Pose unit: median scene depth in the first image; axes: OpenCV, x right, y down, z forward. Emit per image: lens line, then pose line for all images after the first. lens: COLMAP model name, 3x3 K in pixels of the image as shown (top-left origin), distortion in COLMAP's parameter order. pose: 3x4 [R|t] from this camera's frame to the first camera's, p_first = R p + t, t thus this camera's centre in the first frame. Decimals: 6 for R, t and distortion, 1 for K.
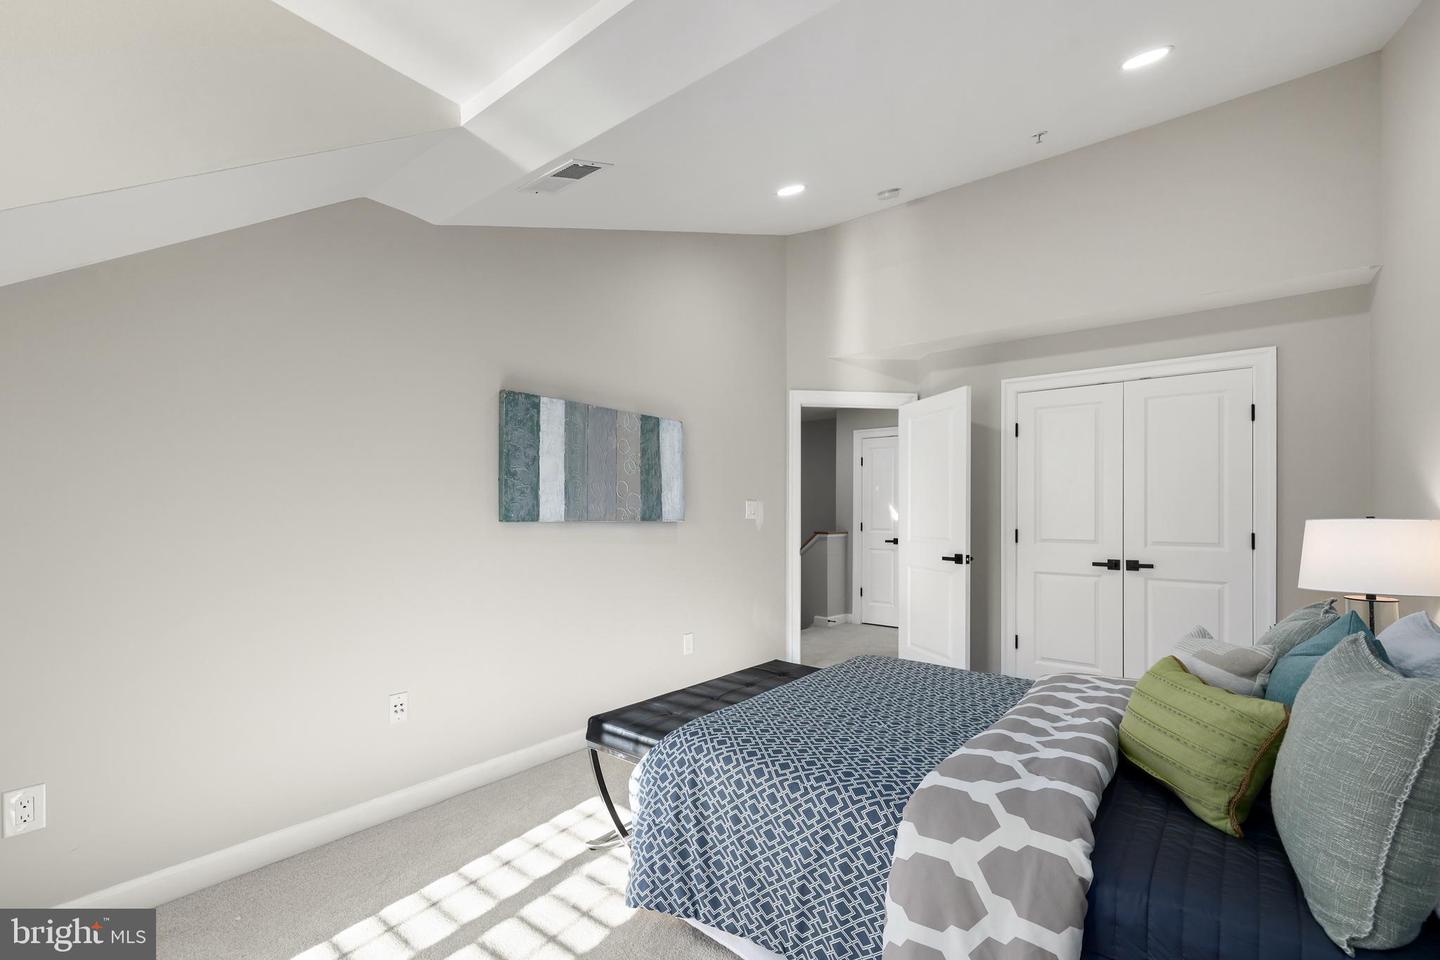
lens RADIAL K [[608.4, 0, 716.3], [0, 608.4, 503.4], [0, 0, 1]] dist [0.000068, 0.000025]
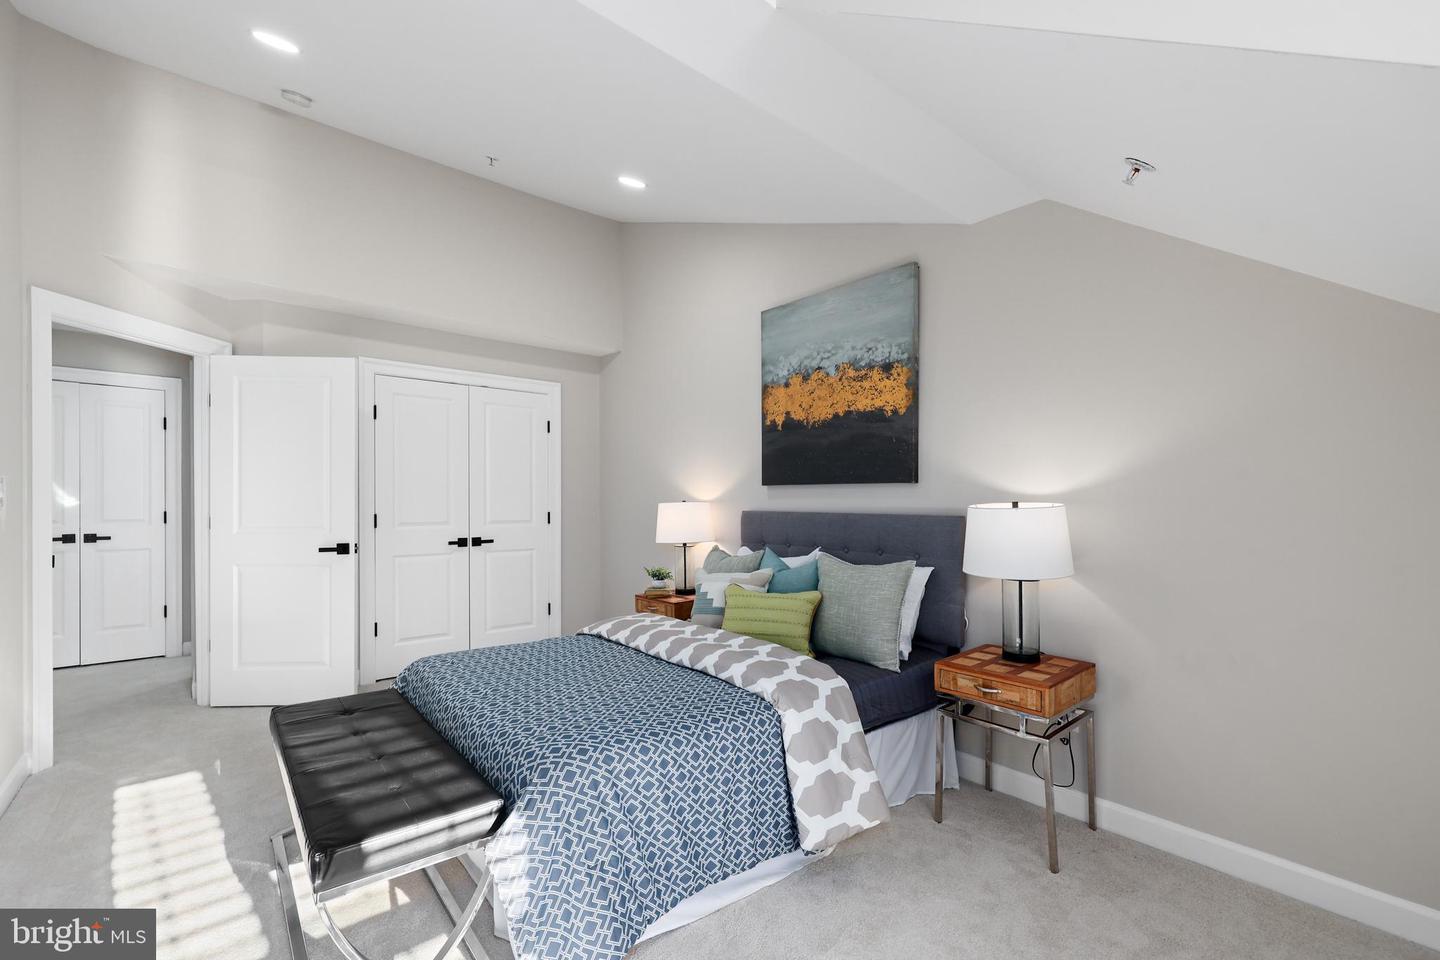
lens RADIAL K [[608.4, 0, 716.3], [0, 608.4, 503.4], [0, 0, 1]] dist [0.000068, 0.000025]
pose [[0.215637, -0.008389, 0.976437, -0.389938], [-0.018227, 0.999754, 0.012614, 0.003137], [-0.976303, -0.020518, 0.215432, 0.292029]]
